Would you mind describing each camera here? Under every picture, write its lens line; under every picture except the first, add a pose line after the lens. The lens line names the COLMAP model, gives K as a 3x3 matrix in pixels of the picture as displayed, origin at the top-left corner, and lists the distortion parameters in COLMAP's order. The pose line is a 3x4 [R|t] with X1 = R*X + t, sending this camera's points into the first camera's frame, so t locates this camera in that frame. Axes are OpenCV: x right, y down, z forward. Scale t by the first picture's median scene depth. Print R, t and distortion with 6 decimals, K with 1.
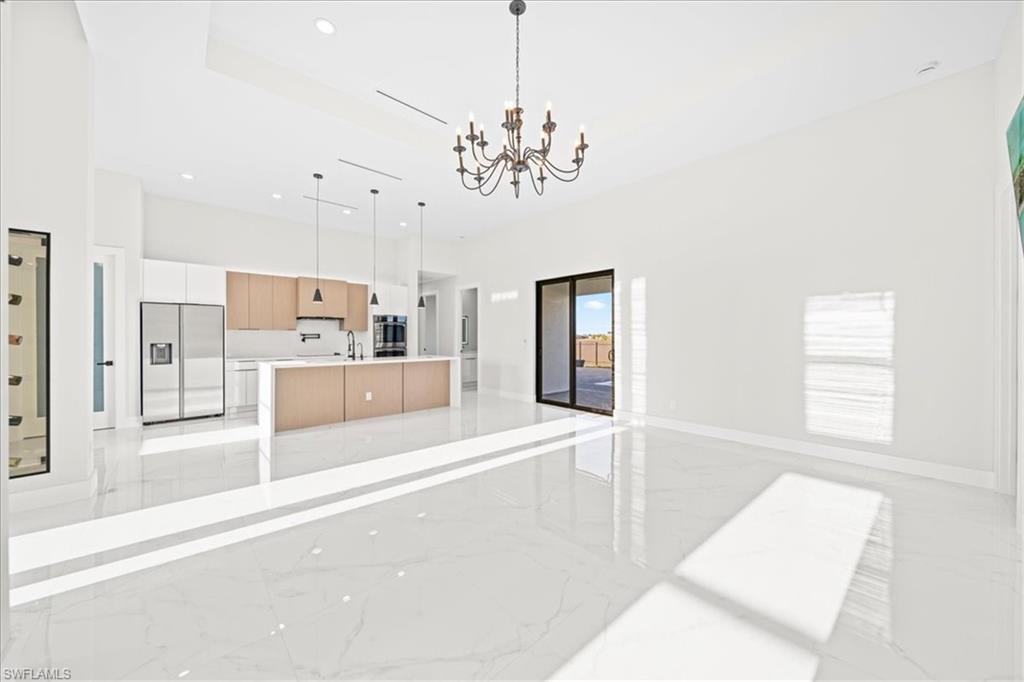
lens RADIAL K [[357.4, 0, 512.4], [0, 357.4, 336.9], [0, 0, 1]] dist [-0.000150, -0.000054]
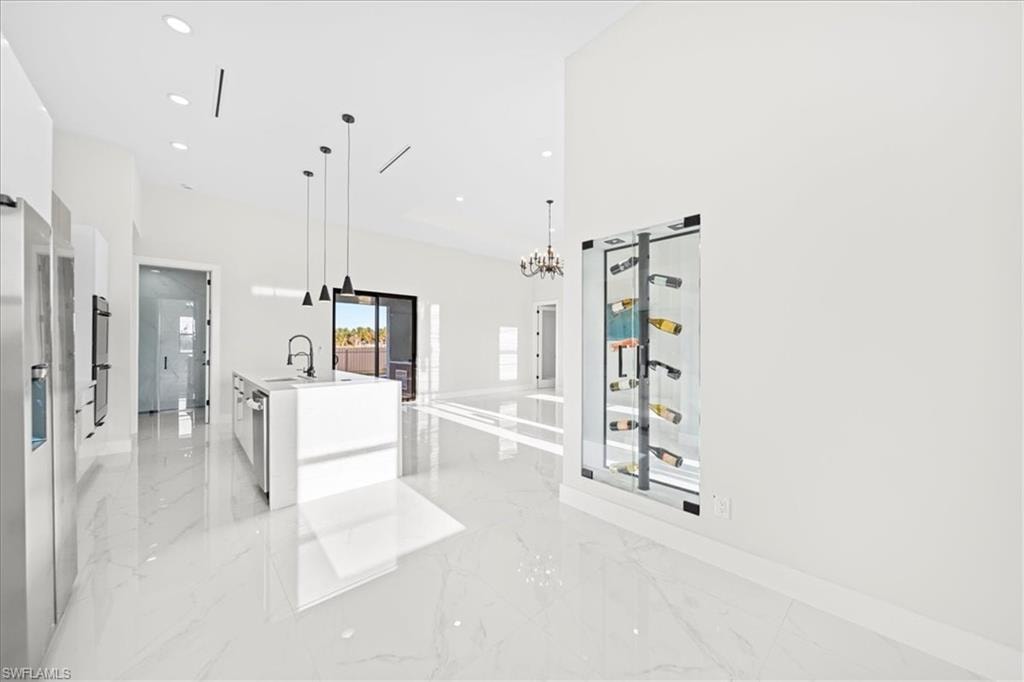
lens RADIAL K [[360.2, 0, 516.8], [0, 360.2, 342.8], [0, 0, 1]] dist [-0.000297, -0.000044]
pose [[-0.019030, 0.000420, 0.999819, -0.959504], [0.001662, 0.999999, -0.000389, -0.000442], [-0.999818, 0.001654, -0.019031, 0.550643]]
